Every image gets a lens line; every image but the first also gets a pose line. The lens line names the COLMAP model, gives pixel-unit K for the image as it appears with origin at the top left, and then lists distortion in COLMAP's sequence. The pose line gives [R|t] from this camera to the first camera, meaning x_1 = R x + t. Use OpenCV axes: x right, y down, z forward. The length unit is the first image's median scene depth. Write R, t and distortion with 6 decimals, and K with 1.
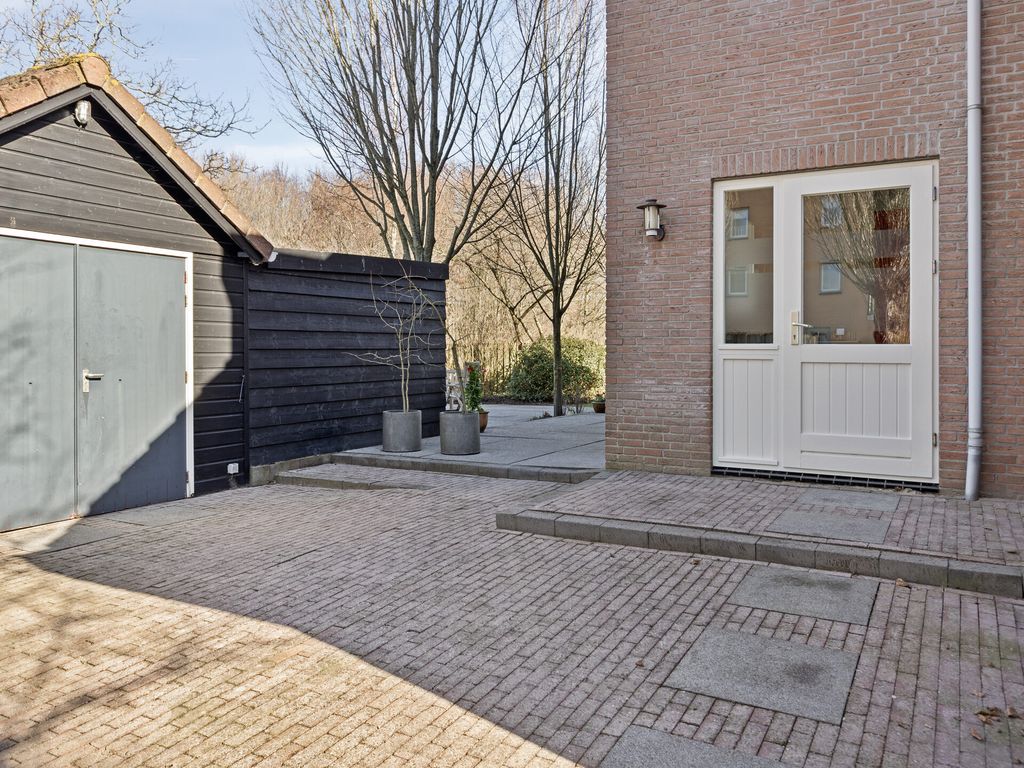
lens RADIAL K [[813.9, 0, 486.4], [0, 813.9, 372.6], [0, 0, 1]] dist [0.004410, -0.006752]
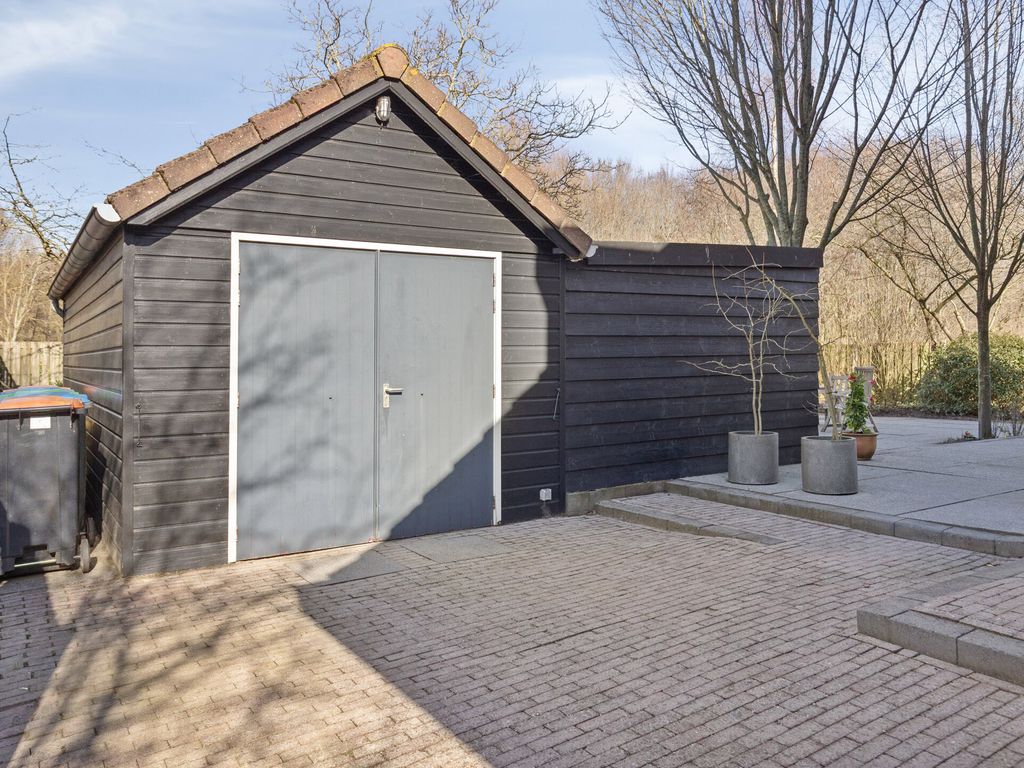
lens RADIAL K [[813.9, 0, 486.4], [0, 813.9, 372.6], [0, 0, 1]] dist [0.004410, -0.006752]
pose [[0.892180, 0.000362, -0.451679, 0.029499], [-0.001055, 0.999999, -0.001283, -0.013168], [0.451678, 0.001621, 0.892179, 0.190558]]
